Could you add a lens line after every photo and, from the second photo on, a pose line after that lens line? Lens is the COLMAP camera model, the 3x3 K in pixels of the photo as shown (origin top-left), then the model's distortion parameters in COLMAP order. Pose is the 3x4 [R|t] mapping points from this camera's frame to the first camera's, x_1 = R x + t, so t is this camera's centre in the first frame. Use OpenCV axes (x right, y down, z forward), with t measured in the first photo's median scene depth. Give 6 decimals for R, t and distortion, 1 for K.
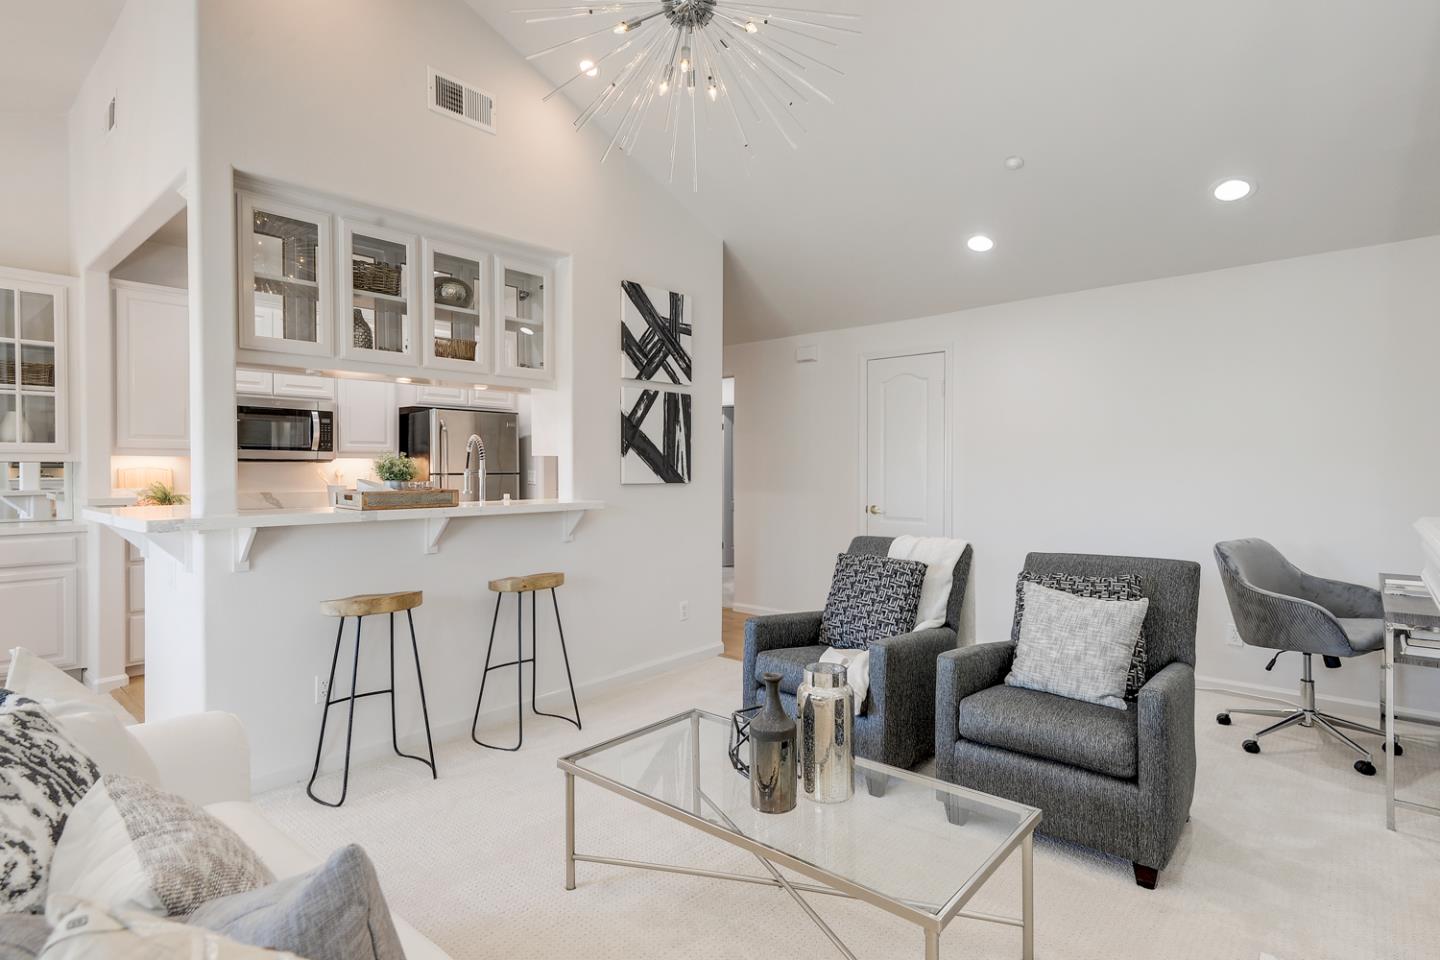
lens RADIAL K [[732.4, 0, 719.8], [0, 732.4, 477.0], [0, 0, 1]] dist [0.004358, -0.000649]
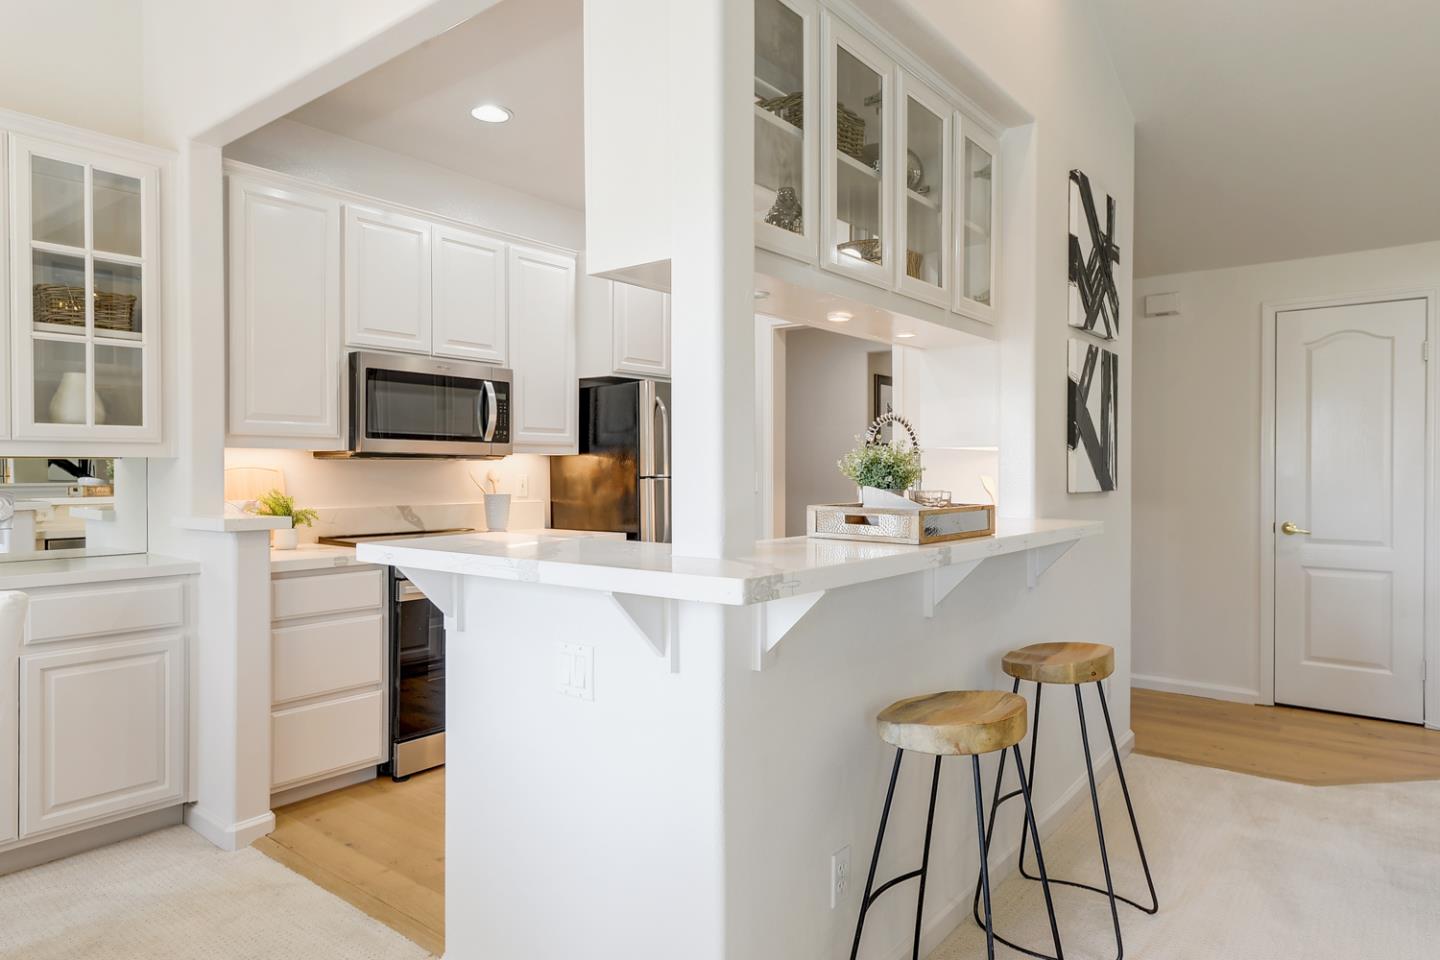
lens RADIAL K [[868.5, 0, 718.5], [0, 868.5, 476.7], [0, 0, 1]] dist [-0.001482, 0.002327]
pose [[0.998699, -0.000793, 0.050997, -0.455473], [0.001070, 0.999985, -0.005408, -0.000503], [-0.050992, 0.005455, 0.998684, 0.259009]]
